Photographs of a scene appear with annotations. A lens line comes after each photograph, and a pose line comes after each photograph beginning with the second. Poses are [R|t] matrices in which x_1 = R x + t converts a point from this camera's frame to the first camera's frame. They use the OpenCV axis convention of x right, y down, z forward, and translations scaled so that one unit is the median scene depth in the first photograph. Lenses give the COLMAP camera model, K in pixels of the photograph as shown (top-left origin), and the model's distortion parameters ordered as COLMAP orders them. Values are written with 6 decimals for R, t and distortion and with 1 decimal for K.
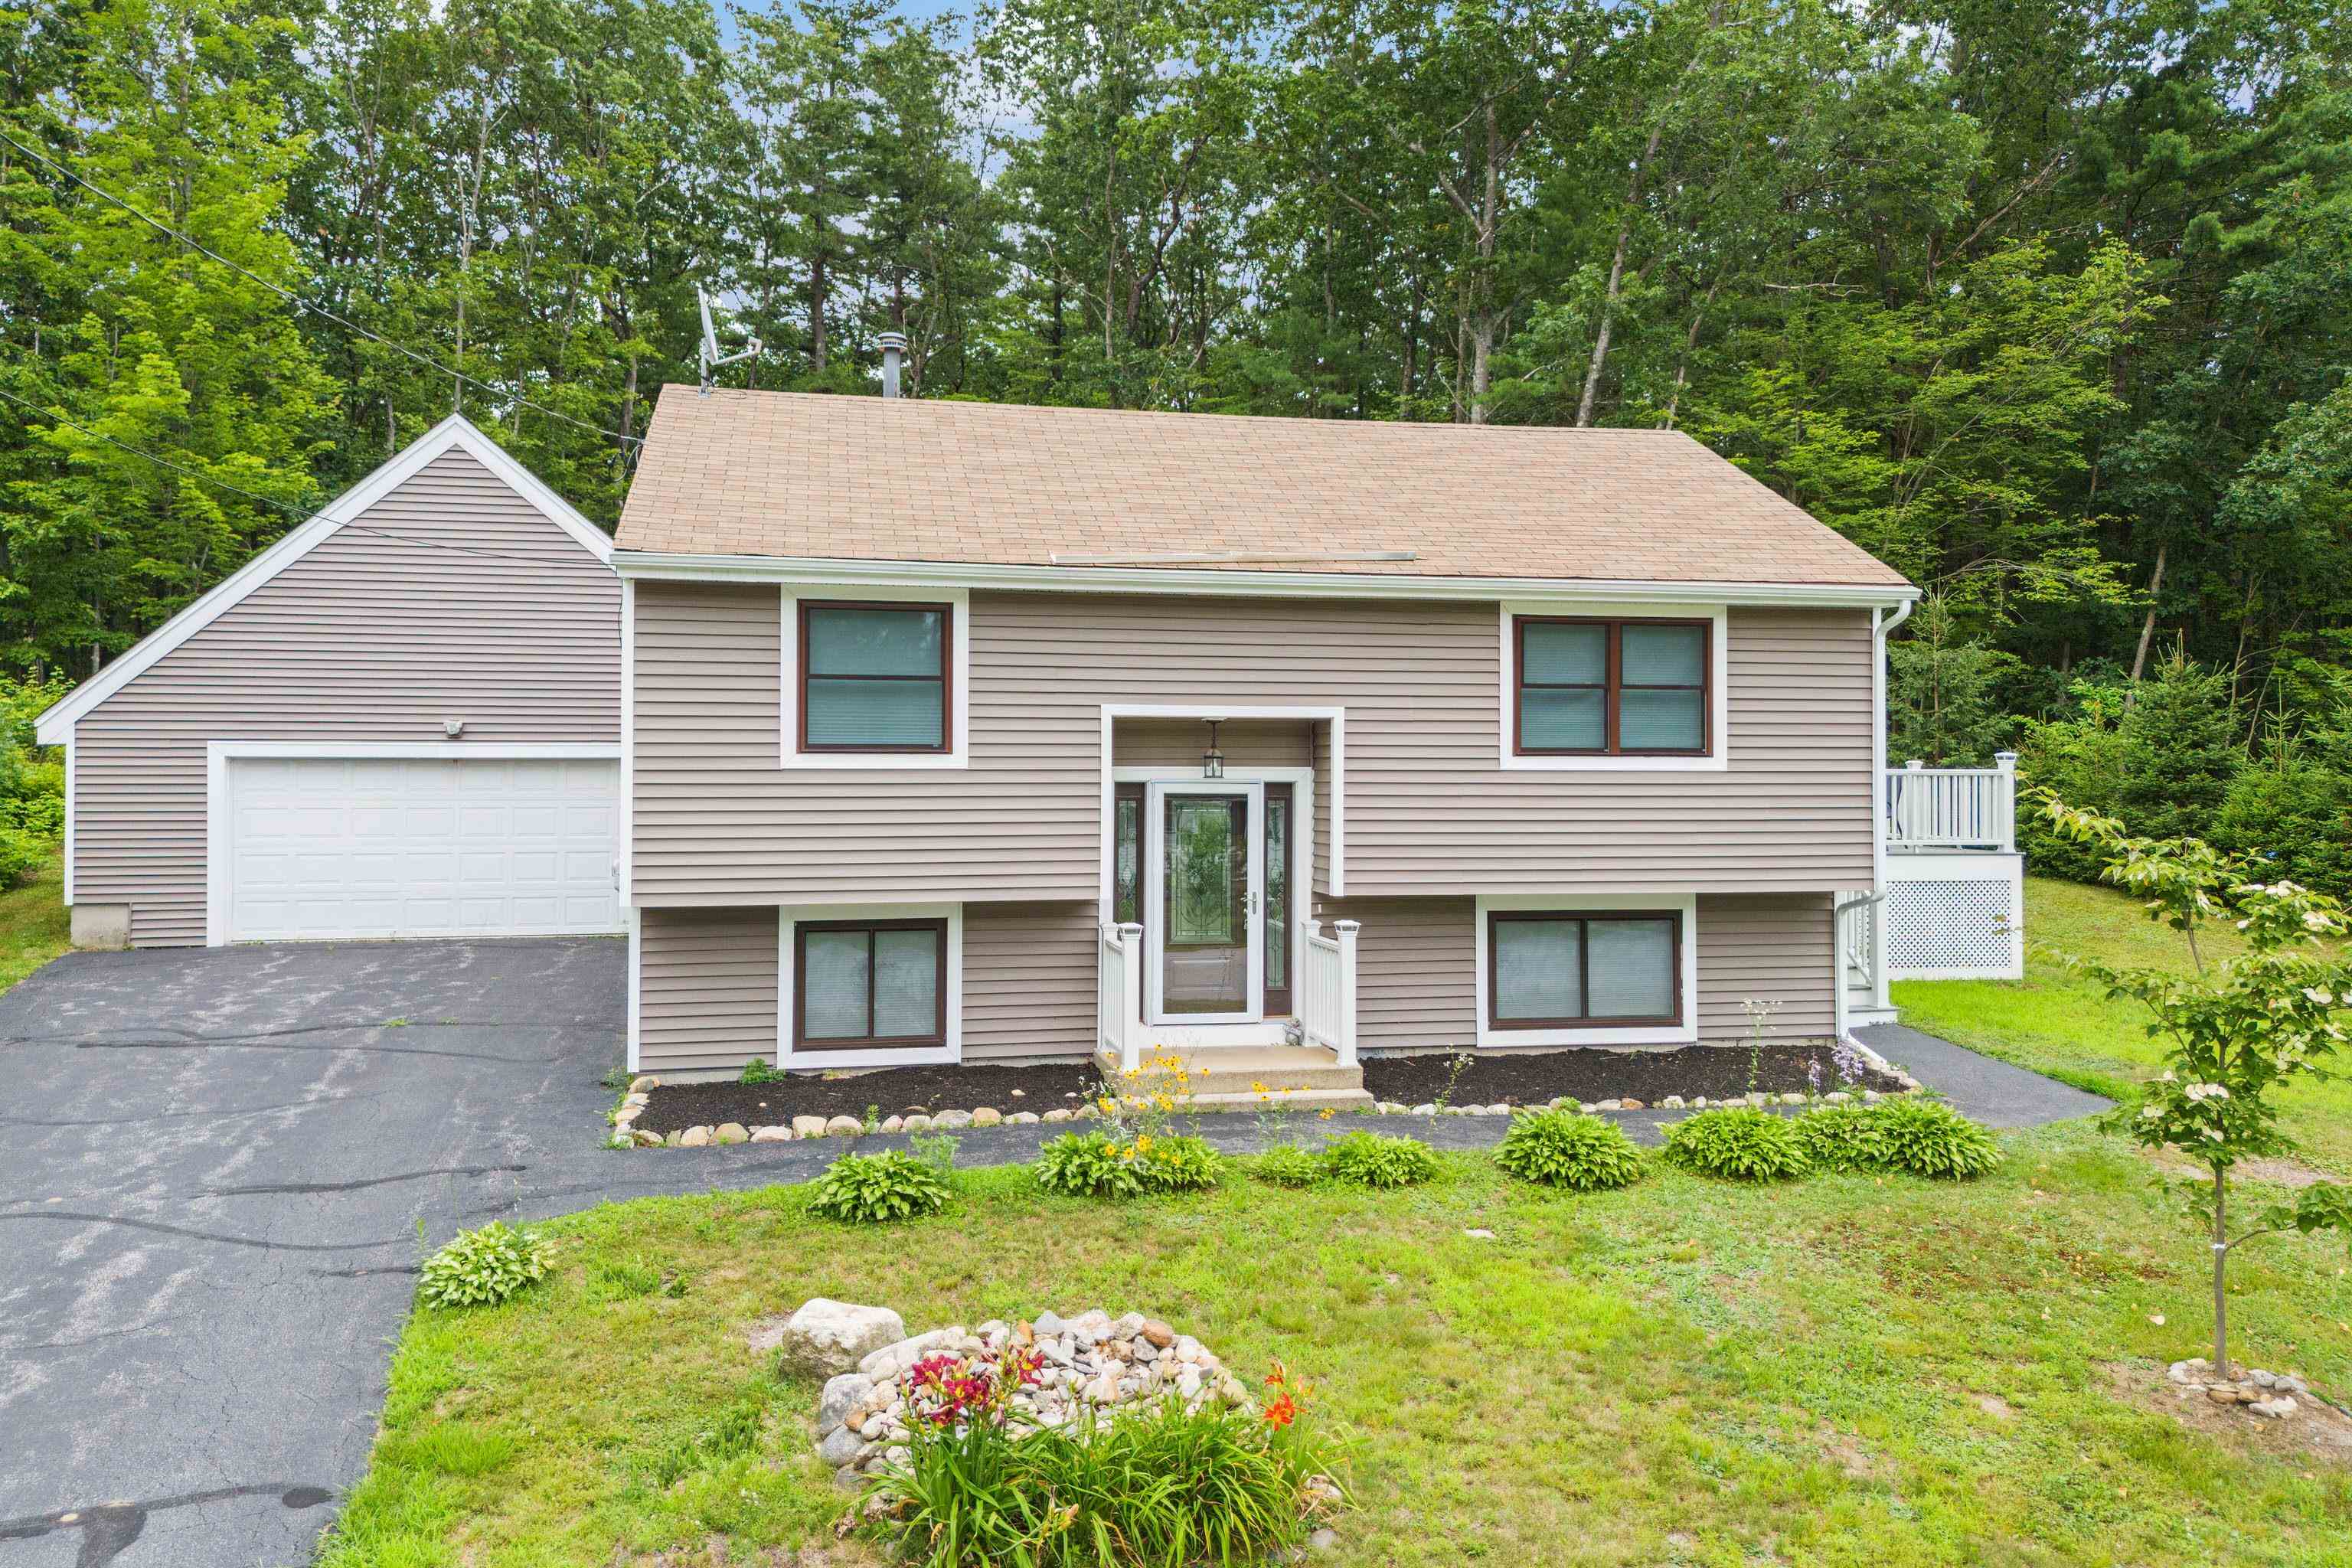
lens RADIAL K [[1723.2, 0, 1188.3], [0, 1723.2, 779.8], [0, 0, 1]] dist [0.086531, -0.086424]
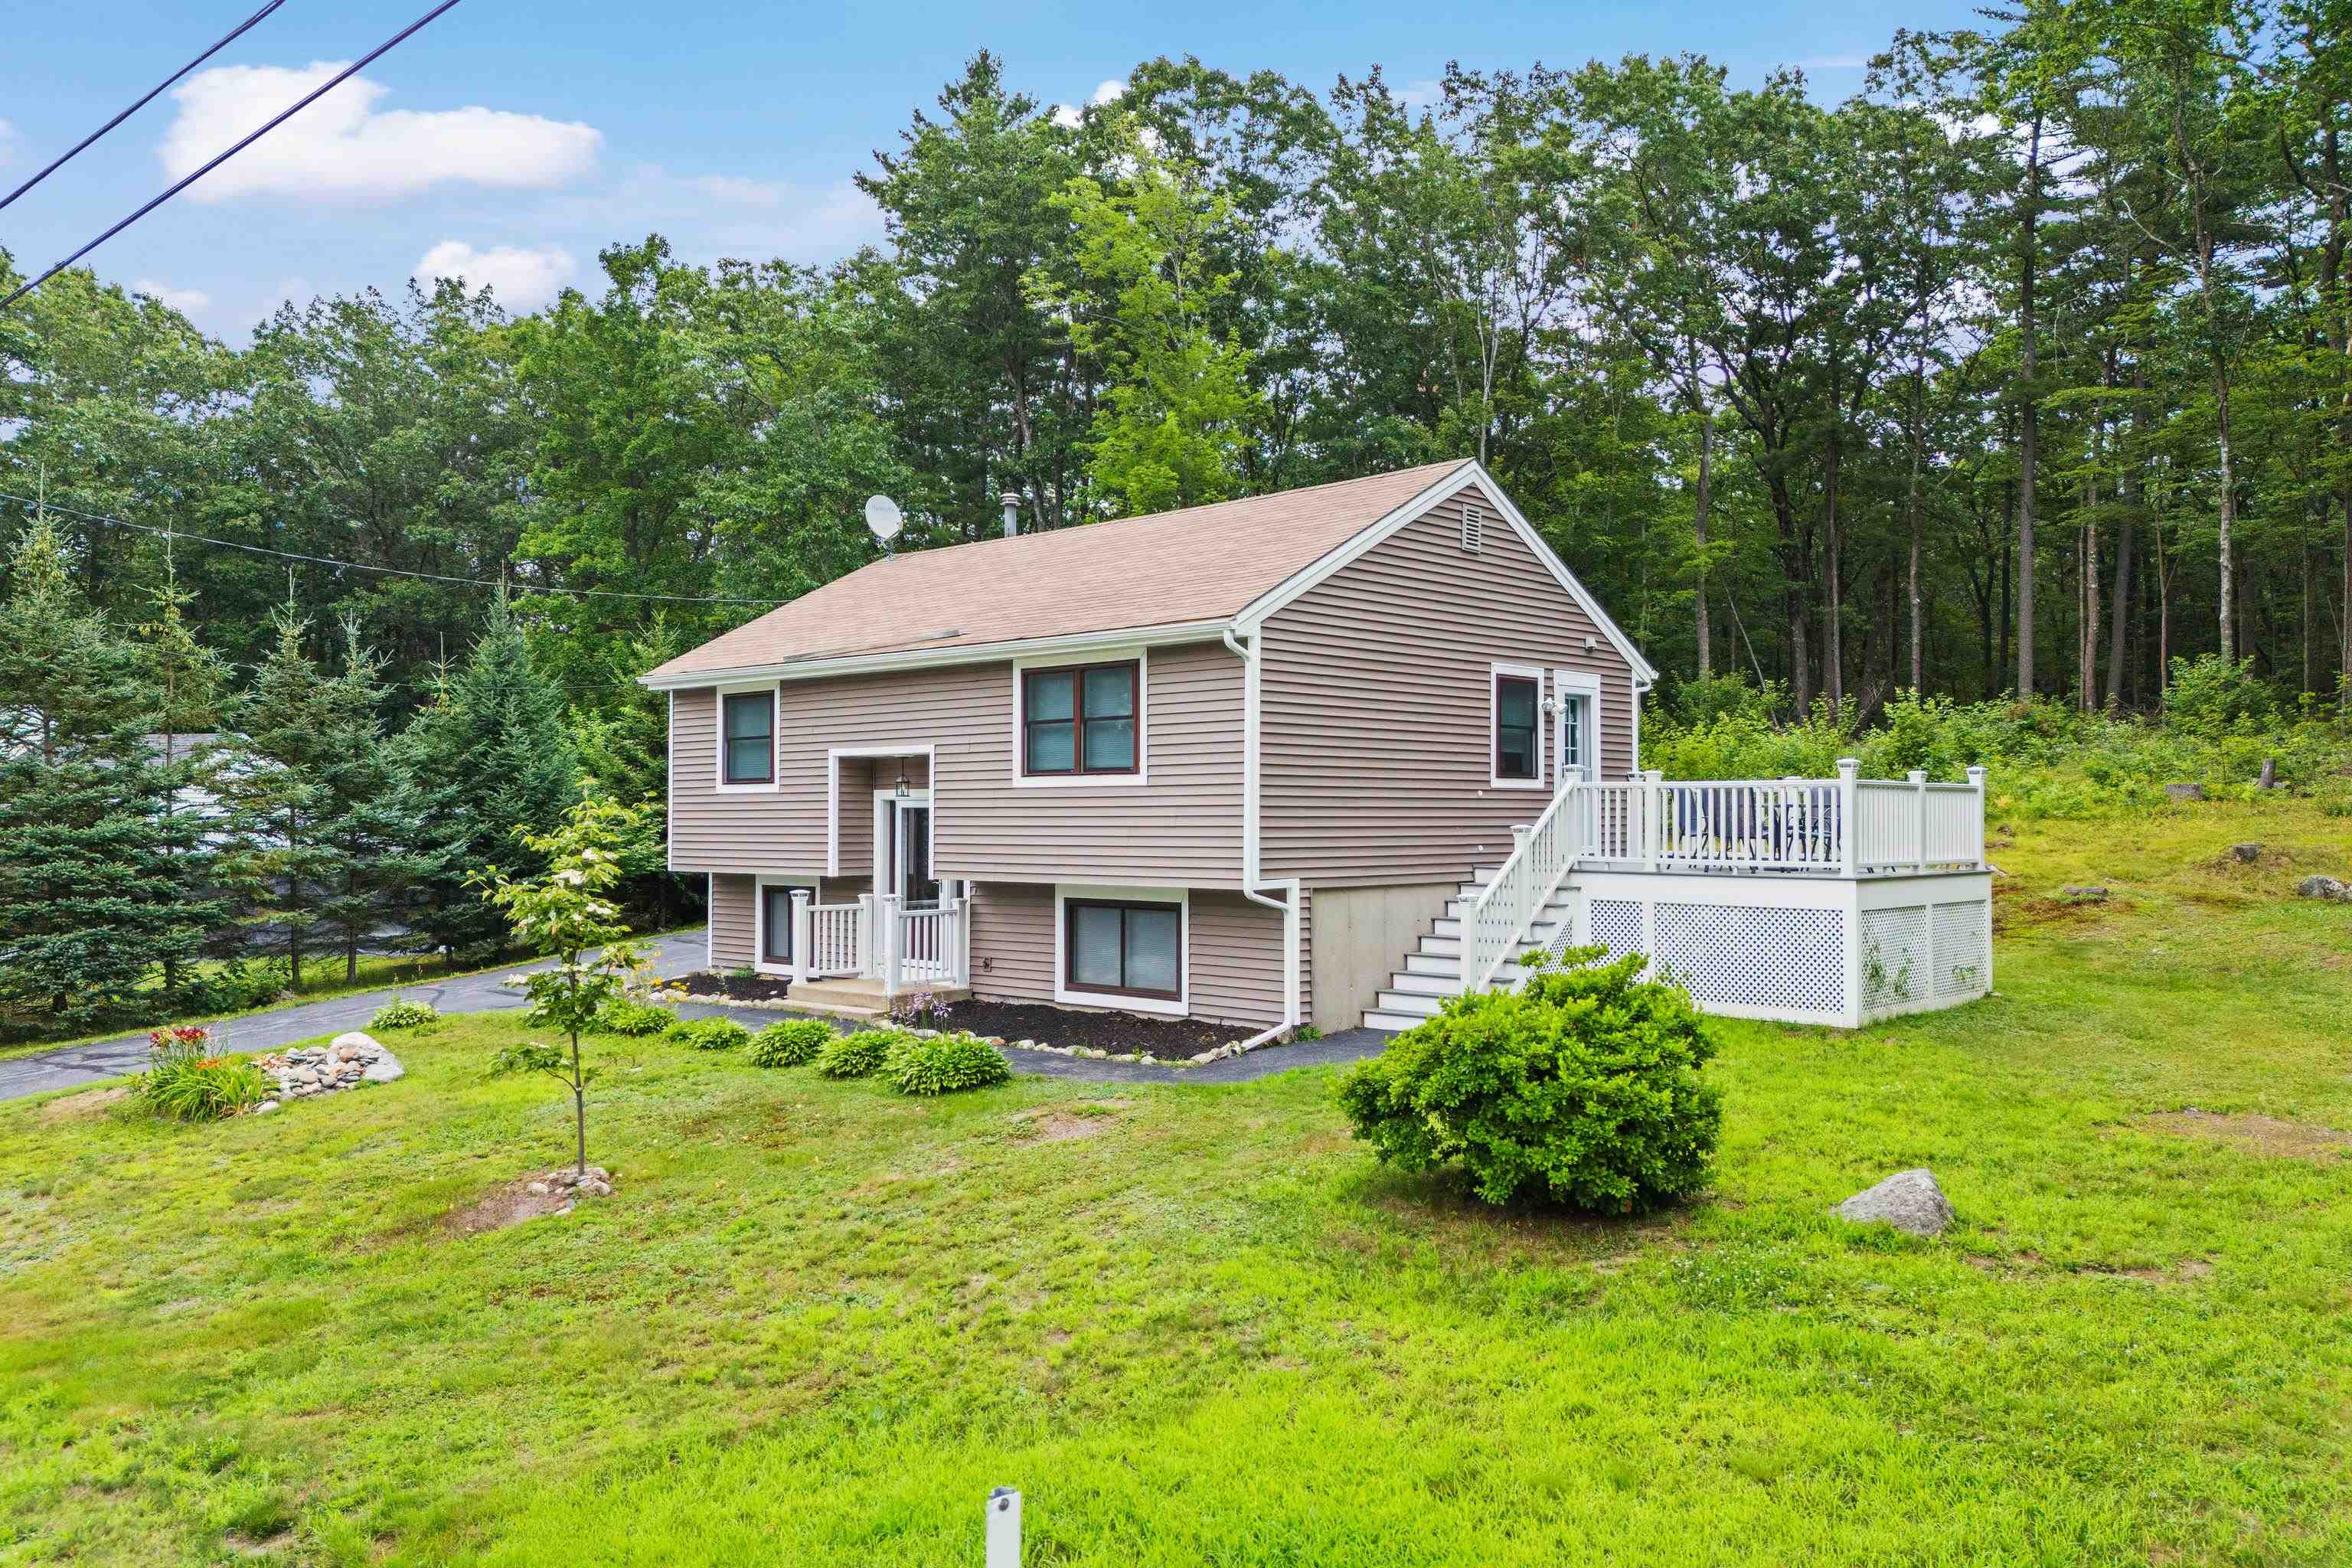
lens RADIAL K [[1723.2, 0, 1188.3], [0, 1723.2, 779.8], [0, 0, 1]] dist [0.086531, -0.086424]
pose [[0.587876, -0.020575, -0.808689, 1.327220], [0.000244, 0.999681, -0.025257, 0.022009], [0.808951, 0.014651, 0.587693, 0.332448]]
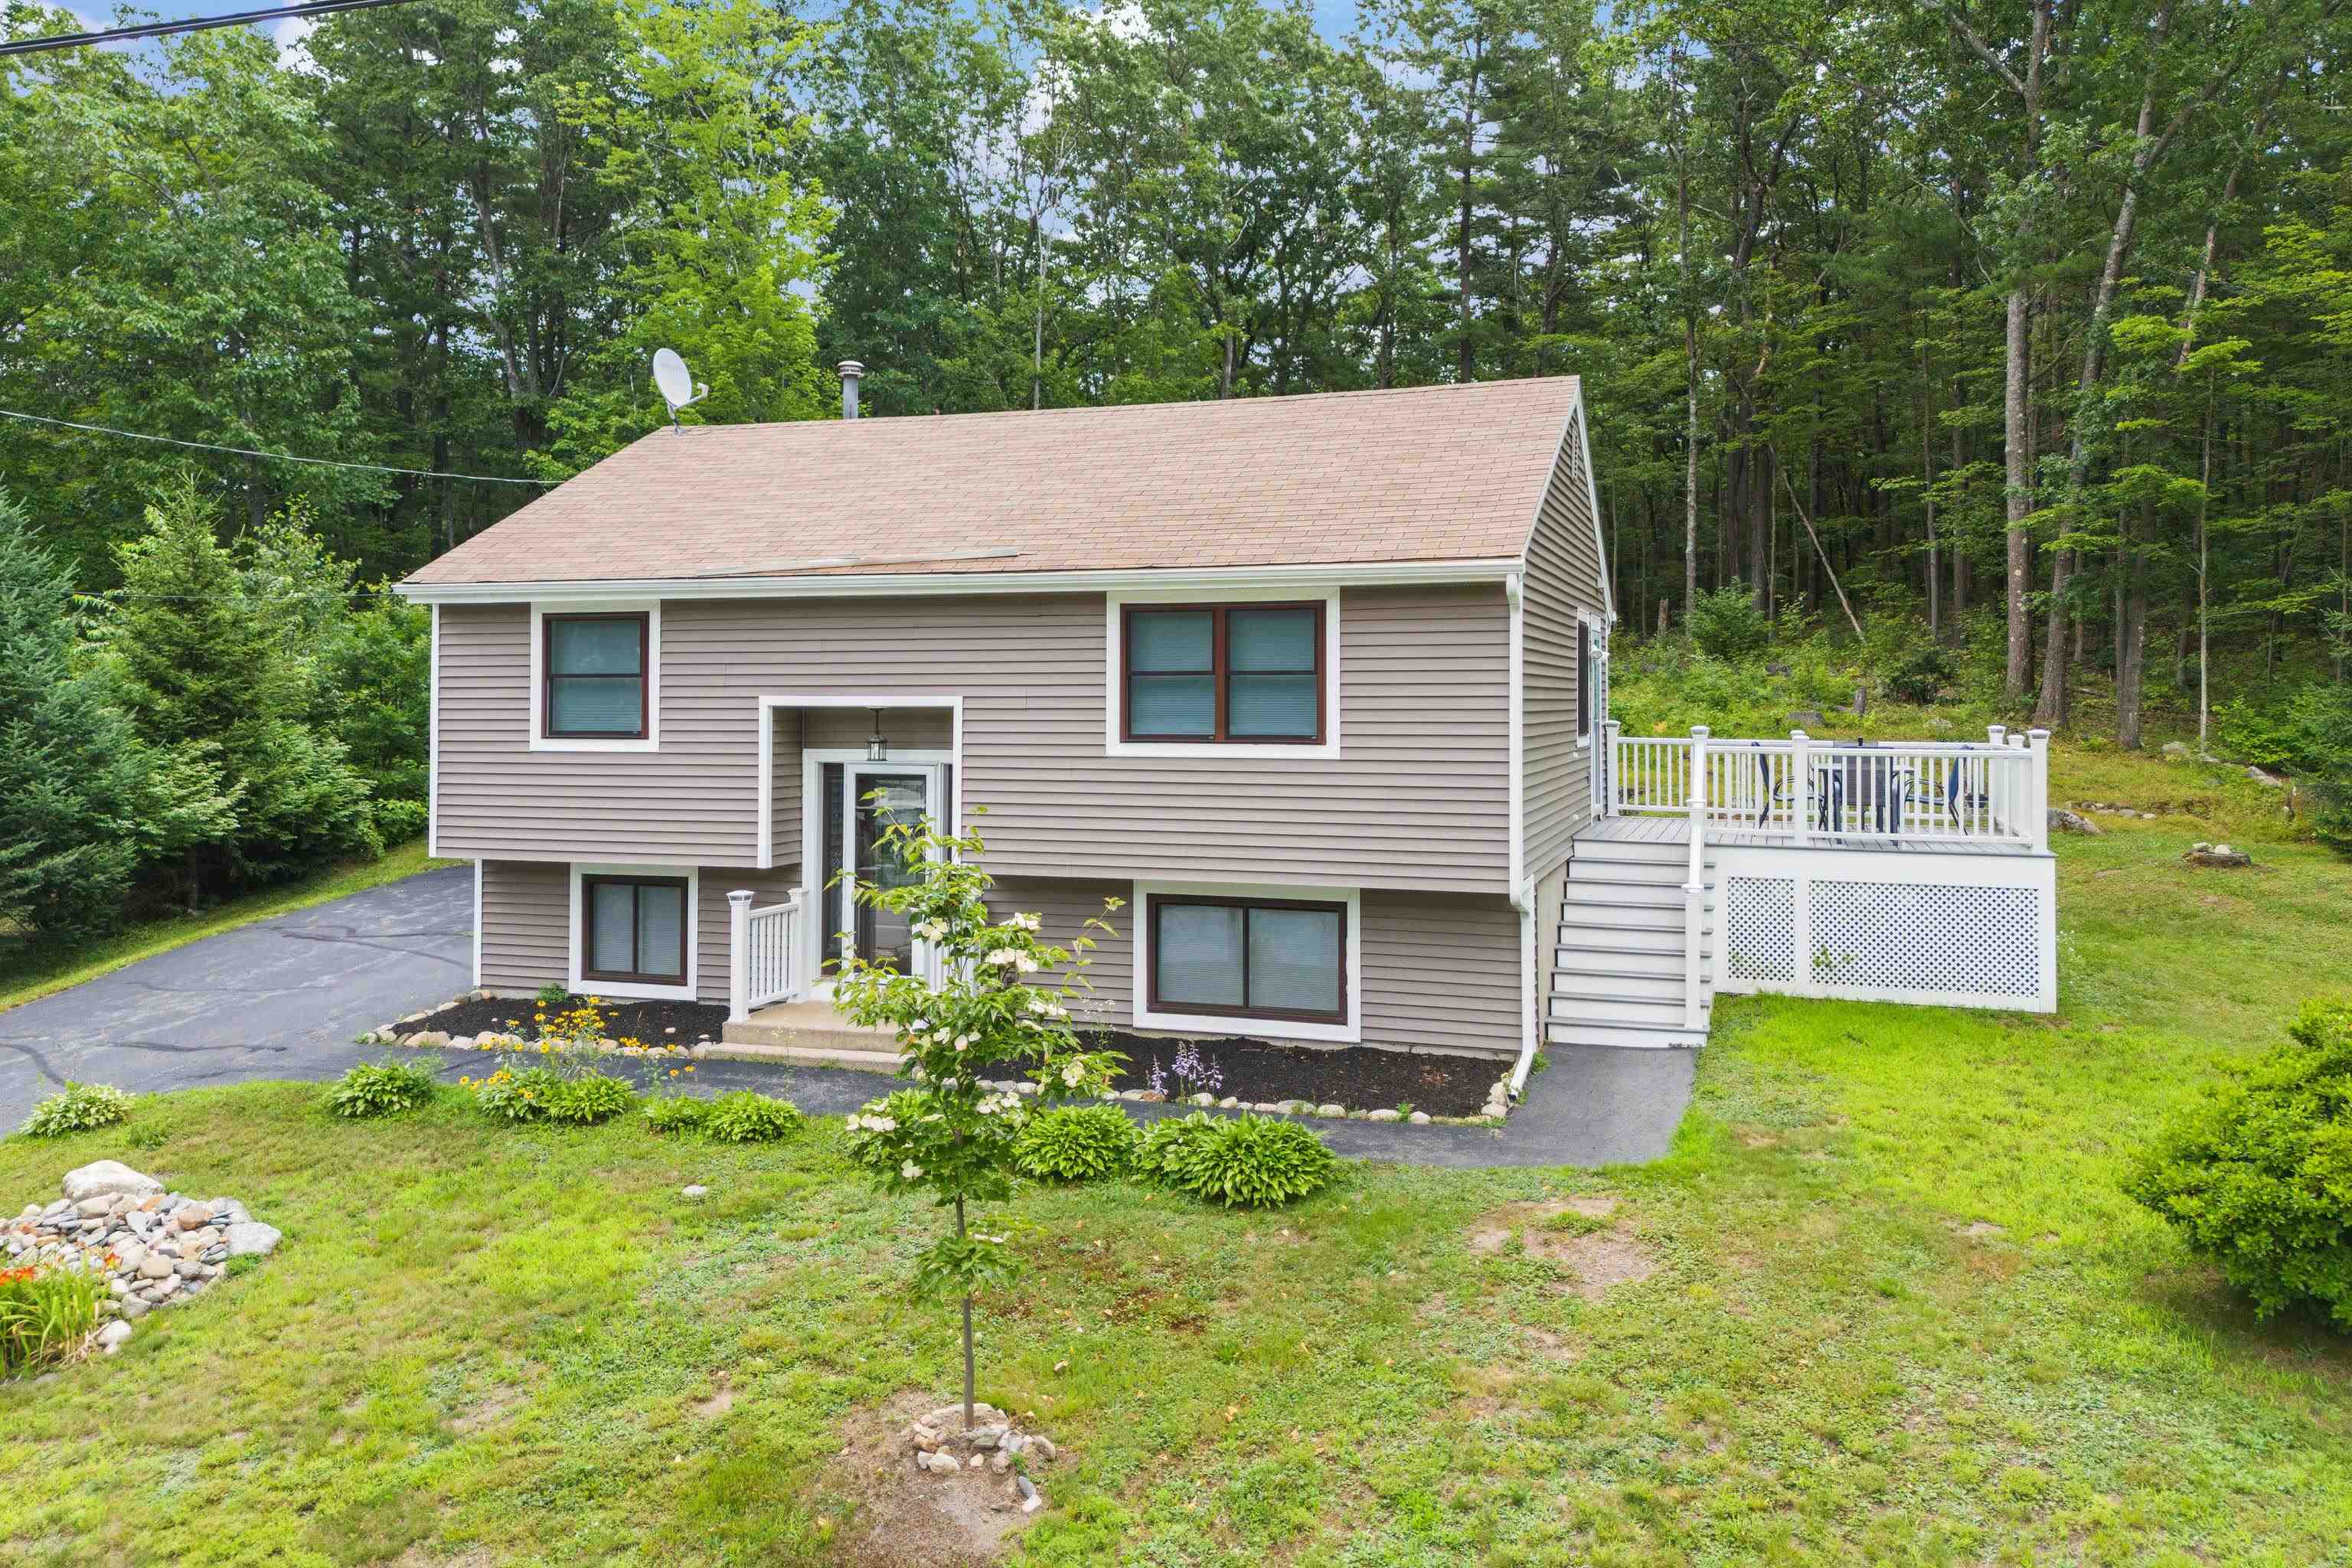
lens RADIAL K [[1724.0, 0, 1178.7], [0, 1724.0, 672.9], [0, 0, 1]] dist [0.083928, -0.086485]
pose [[0.864652, -0.009136, -0.502289, 0.731752], [-0.000871, 0.999806, -0.019685, -0.034977], [0.502371, 0.017458, 0.864476, 0.136712]]
